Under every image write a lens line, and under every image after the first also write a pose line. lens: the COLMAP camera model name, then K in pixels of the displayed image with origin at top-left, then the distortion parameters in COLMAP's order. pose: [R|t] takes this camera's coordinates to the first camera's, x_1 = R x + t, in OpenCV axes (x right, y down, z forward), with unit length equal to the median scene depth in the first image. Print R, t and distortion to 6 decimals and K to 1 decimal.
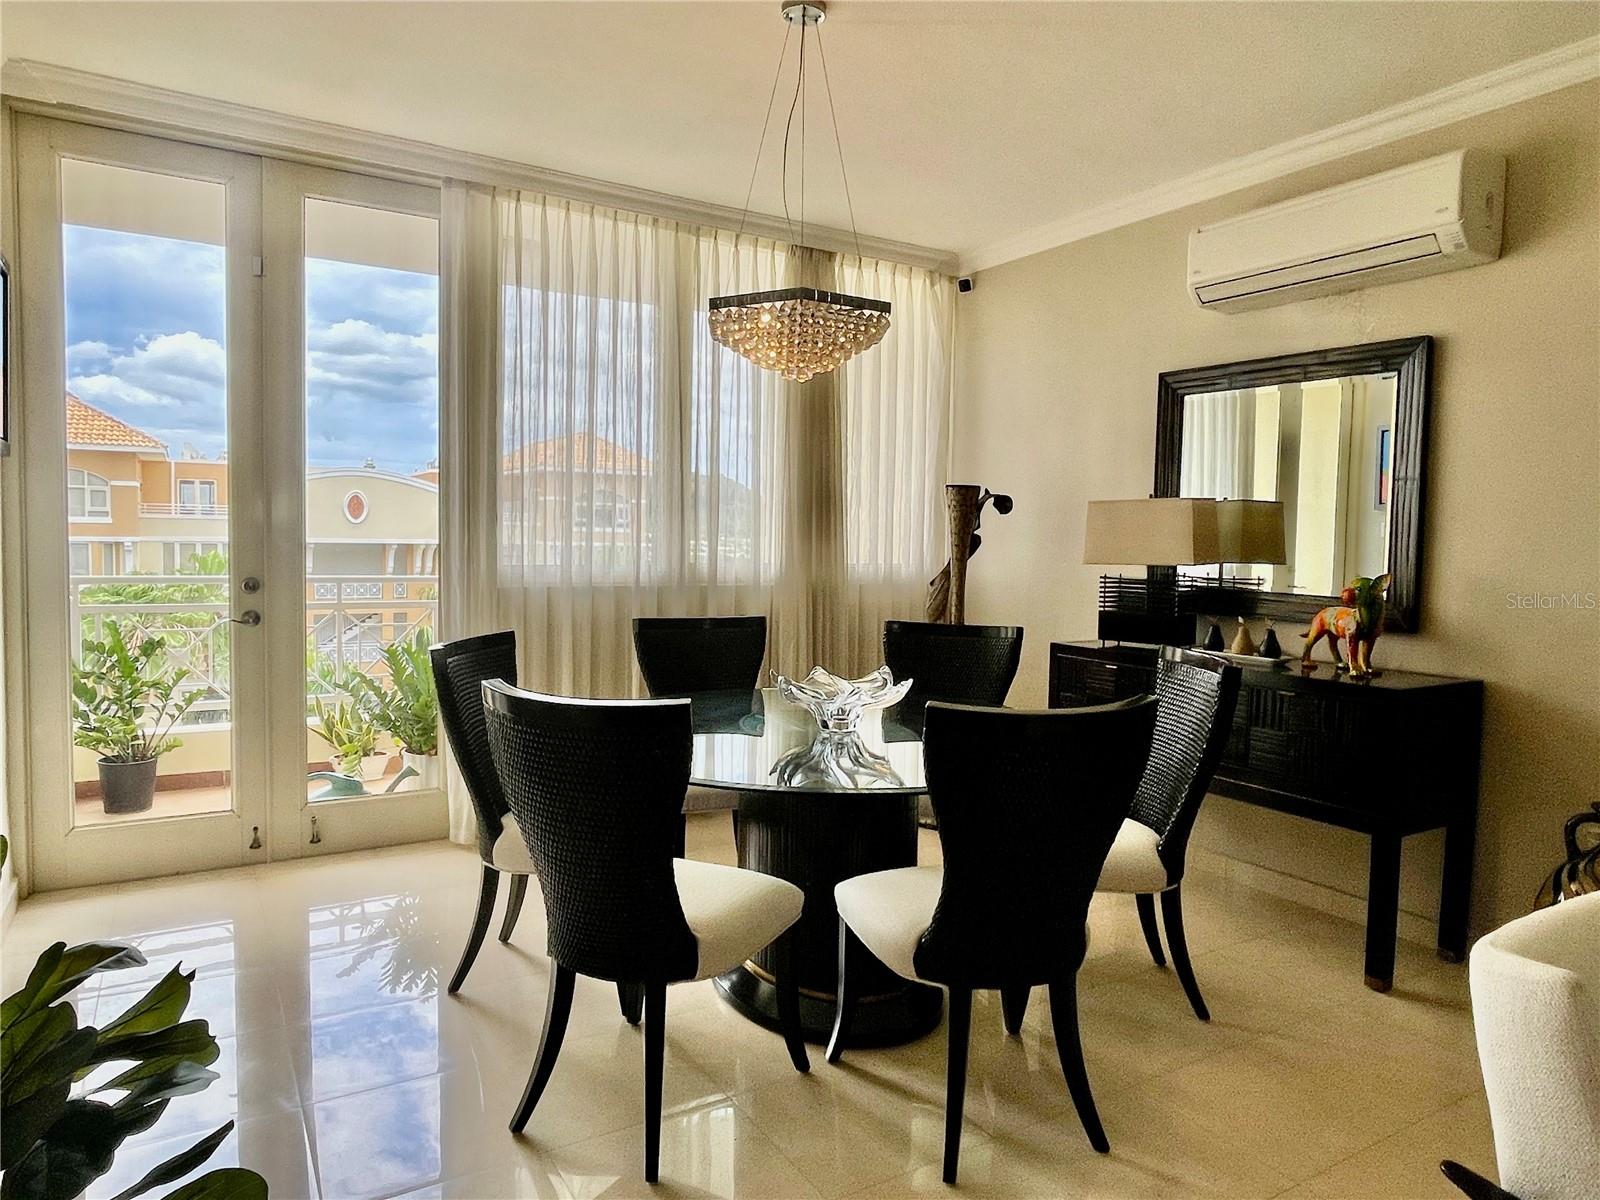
lens RADIAL K [[1011.2, 0, 804.3], [0, 1011.2, 590.1], [0, 0, 1]] dist [0.002234, -0.011906]
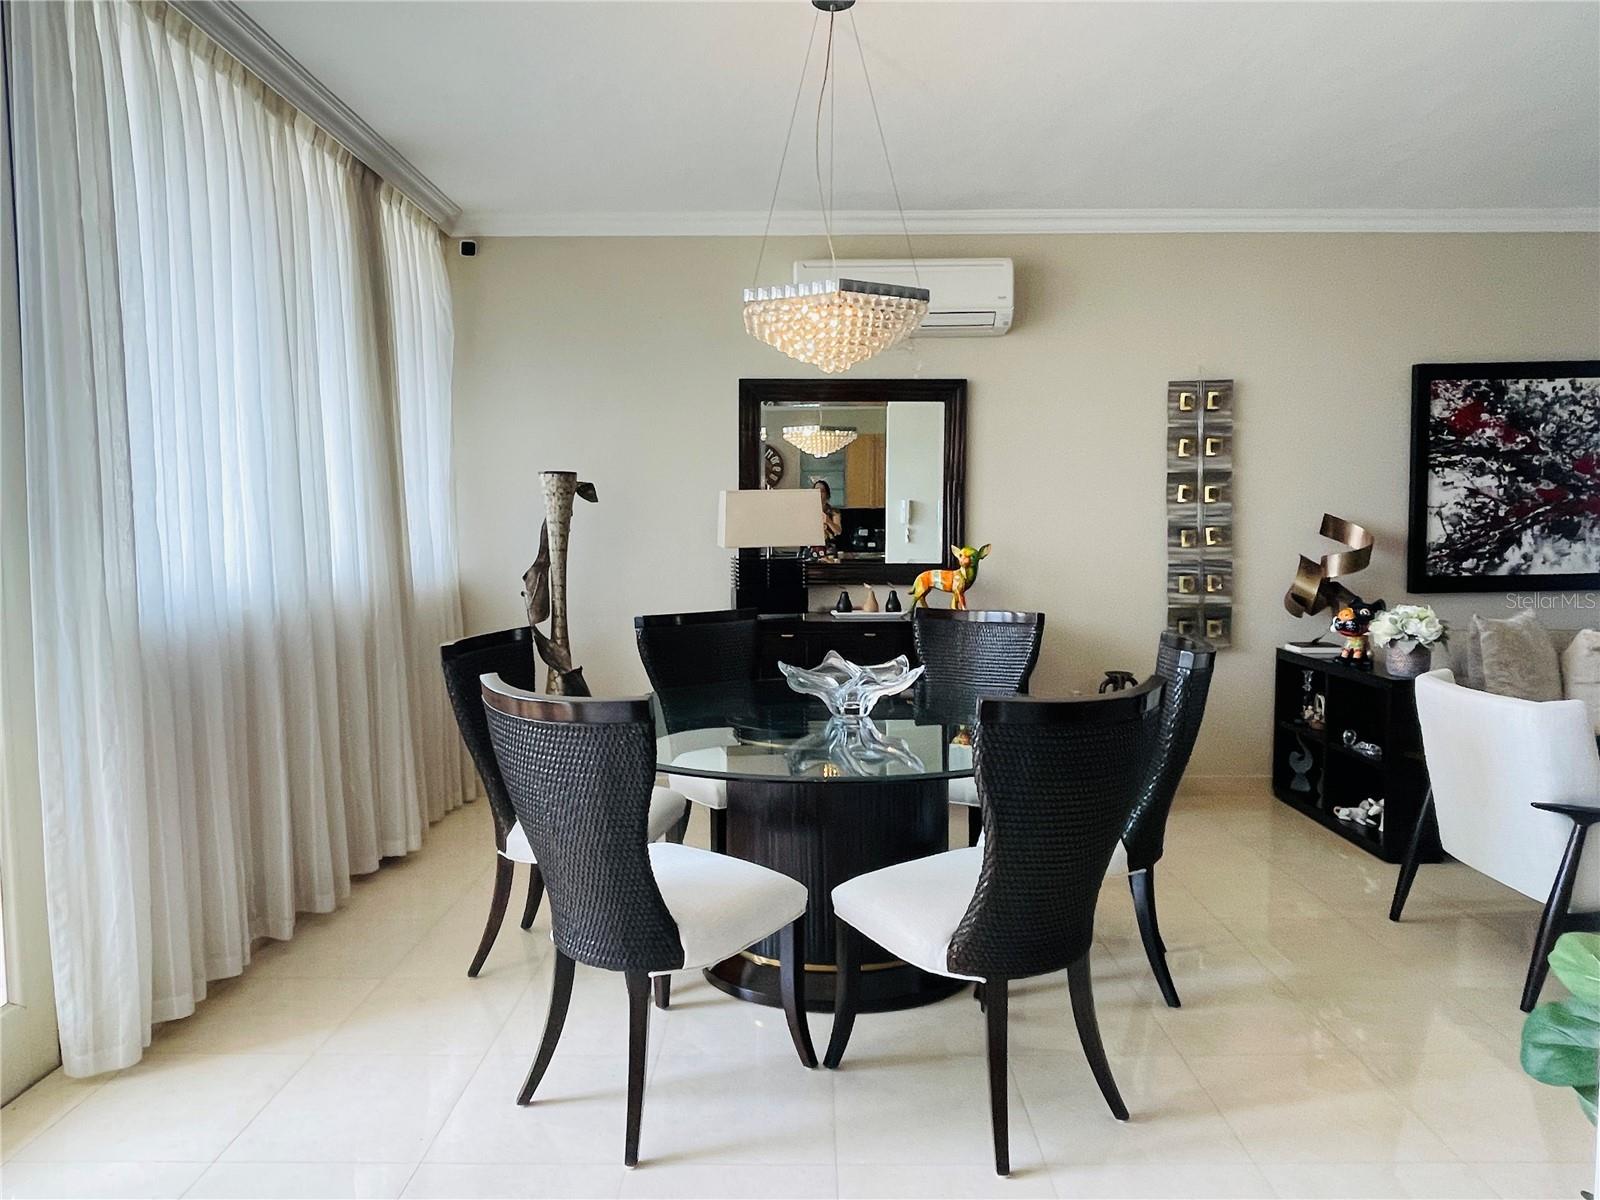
lens RADIAL K [[1011.2, 0, 804.3], [0, 1011.2, 590.1], [0, 0, 1]] dist [0.002234, -0.011906]
pose [[0.531736, -0.076898, 0.843412, -0.636064], [0.062191, 0.996726, 0.051668, -0.032313], [-0.844623, 0.024979, 0.534778, 0.358732]]
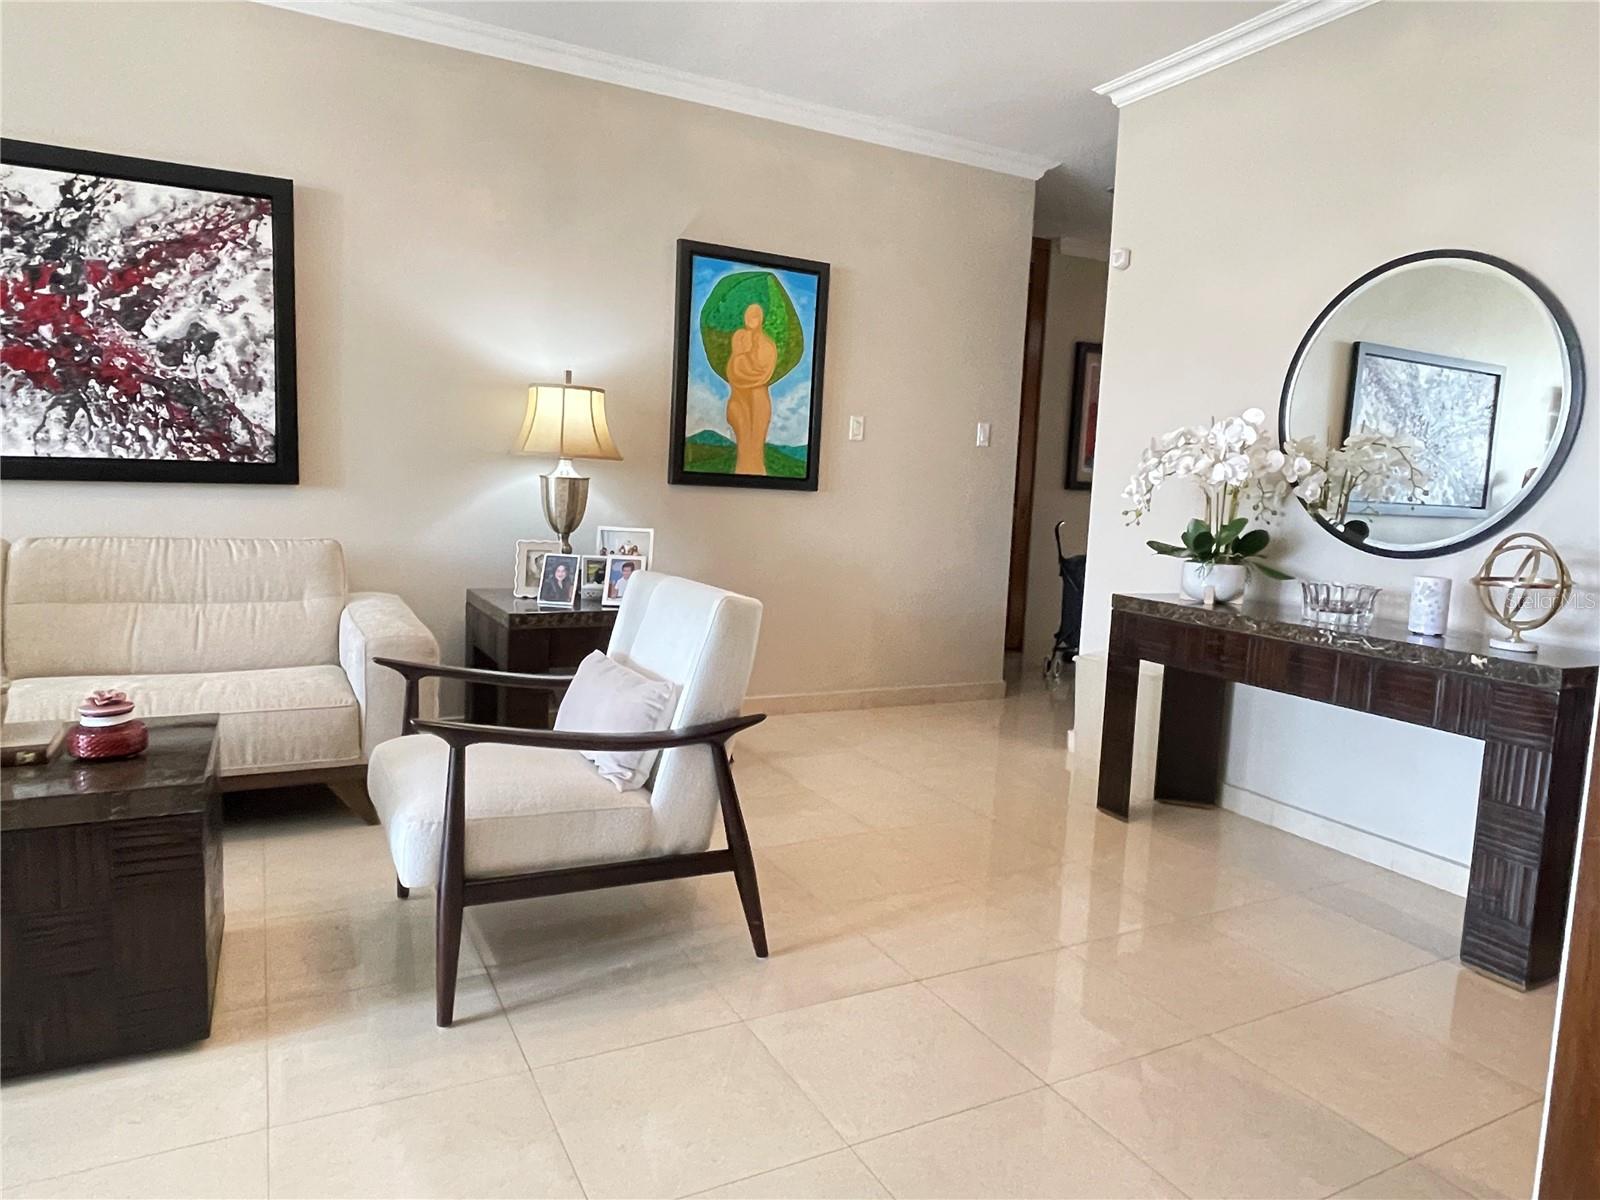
lens RADIAL K [[1022.0, 0, 805.3], [0, 1022.0, 591.1], [0, 0, 1]] dist [-0.032156, 0.022186]
pose [[0.058856, -0.120009, 0.991027, 0.092785], [0.012815, 0.992757, 0.119458, 0.090476], [-0.998184, 0.005669, 0.059968, -0.506594]]
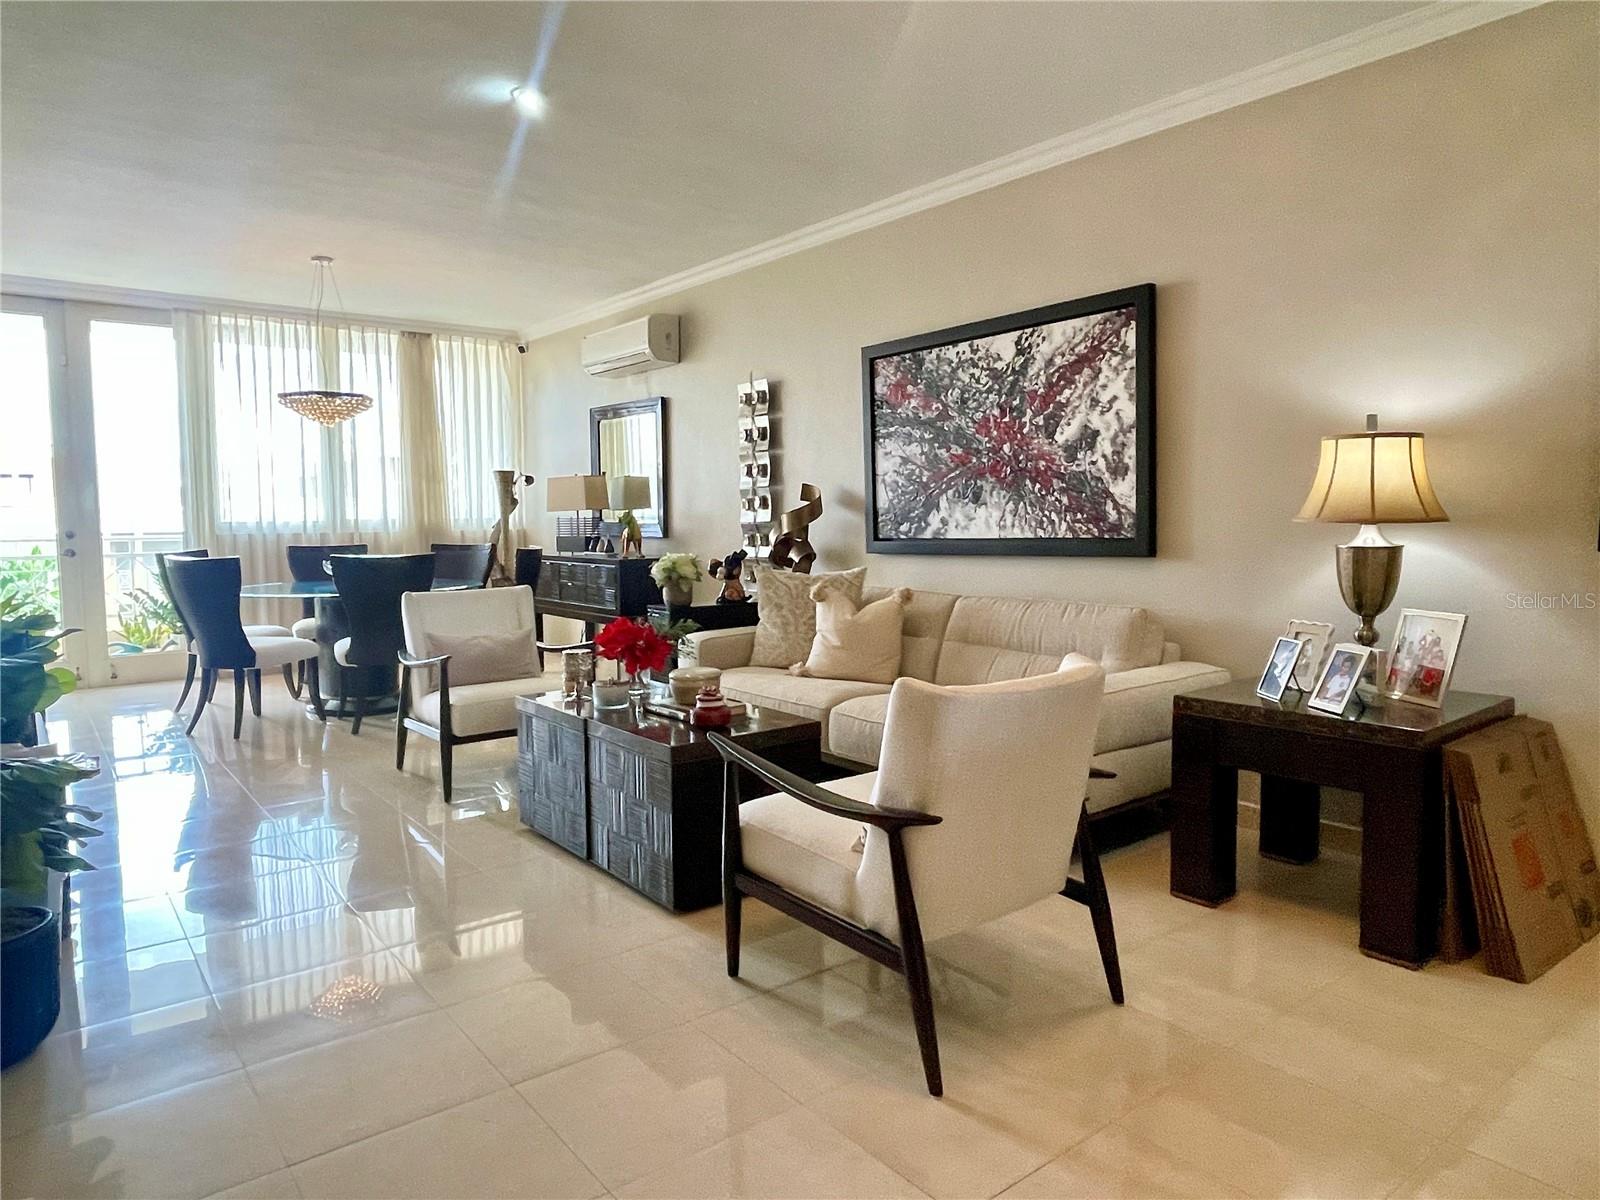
lens RADIAL K [[1011.2, 0, 804.3], [0, 1011.2, 590.1], [0, 0, 1]] dist [0.002234, -0.011906]
pose [[0.992268, -0.032088, 0.119891, 0.545206], [0.030037, 0.999370, 0.018879, 0.102574], [-0.120422, -0.015132, 0.992608, -0.961042]]
